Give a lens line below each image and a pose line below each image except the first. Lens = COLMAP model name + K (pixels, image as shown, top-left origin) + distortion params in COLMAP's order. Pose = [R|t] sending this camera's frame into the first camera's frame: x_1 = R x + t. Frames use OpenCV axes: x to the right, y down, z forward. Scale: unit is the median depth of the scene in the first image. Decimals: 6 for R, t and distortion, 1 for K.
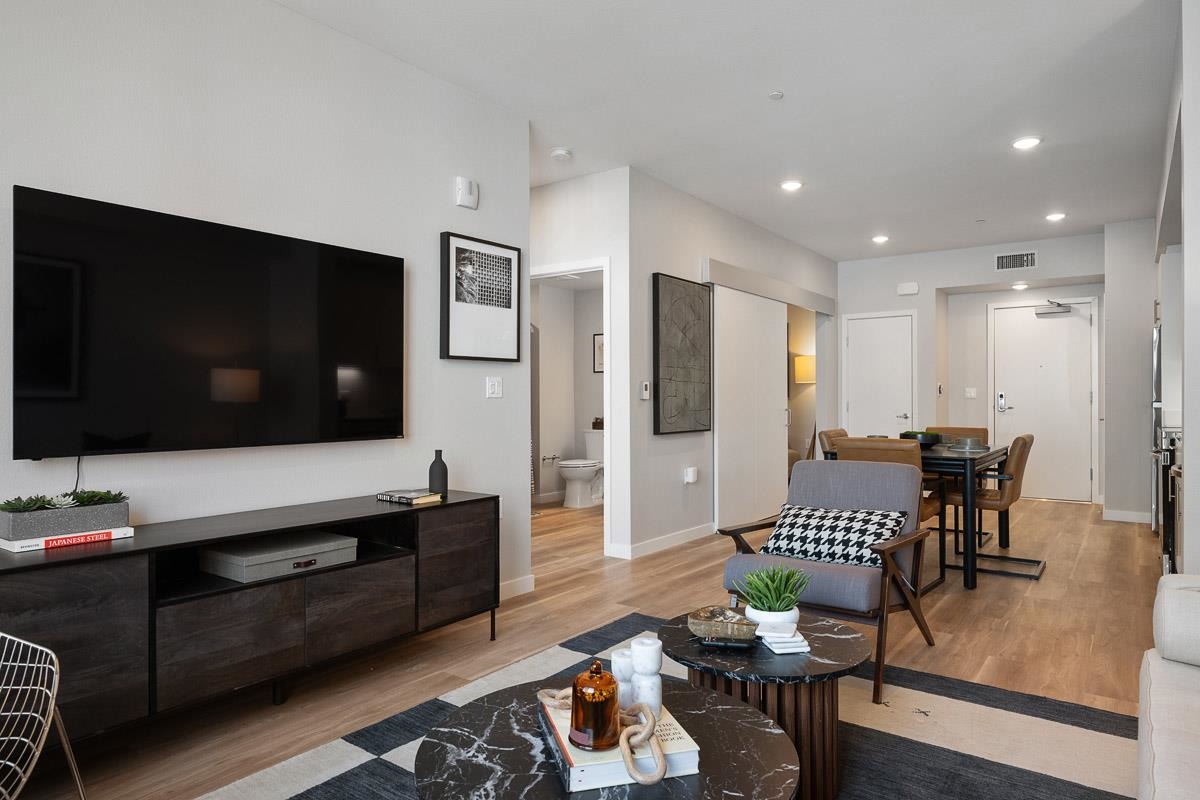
lens RADIAL K [[729.2, 0, 600.0], [0, 729.2, 400.0], [0, 0, 1]] dist [-0.002448, -0.000727]
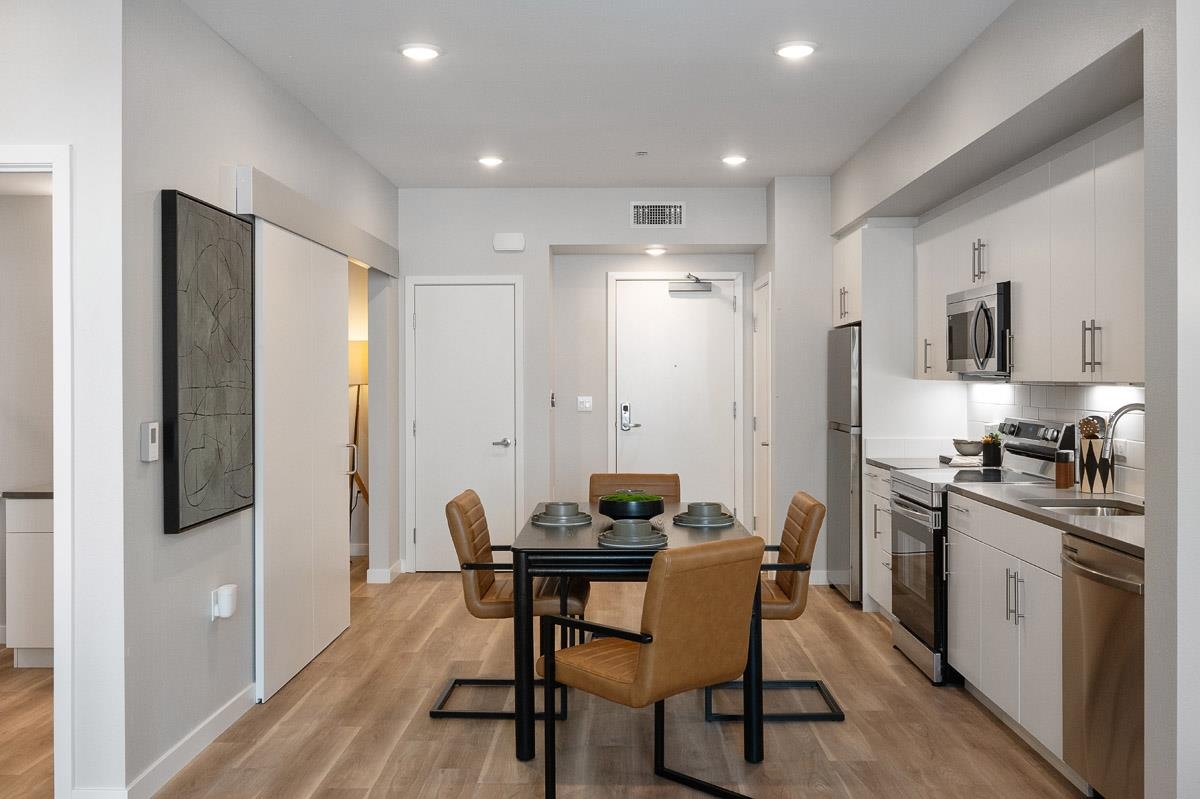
lens RADIAL K [[1109.4, 0, 599.4], [0, 1109.4, 378.9], [0, 0, 1]] dist [-0.002801, 0.003824]
pose [[0.813937, -0.001433, 0.580952, -0.149126], [0.000129, 0.999997, 0.002286, -0.070631], [-0.580953, -0.001785, 0.813935, 0.333337]]
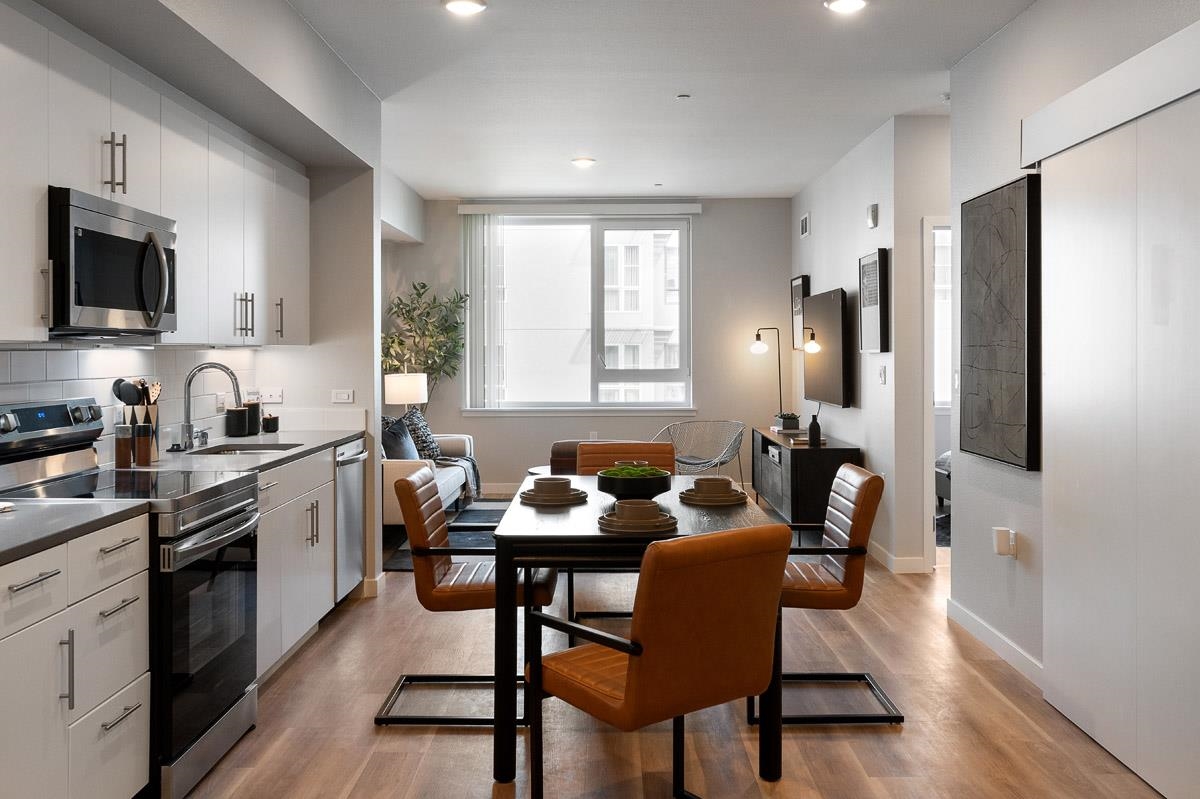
lens RADIAL K [[1045.5, 0, 600.1], [0, 1045.5, 350.0], [0, 0, 1]] dist [-0.000672, -0.000729]
pose [[-0.805472, 0.005609, -0.592607, 1.163905], [0.005340, 0.999983, 0.002207, -0.060755], [0.592610, -0.001387, -0.805488, 2.036094]]
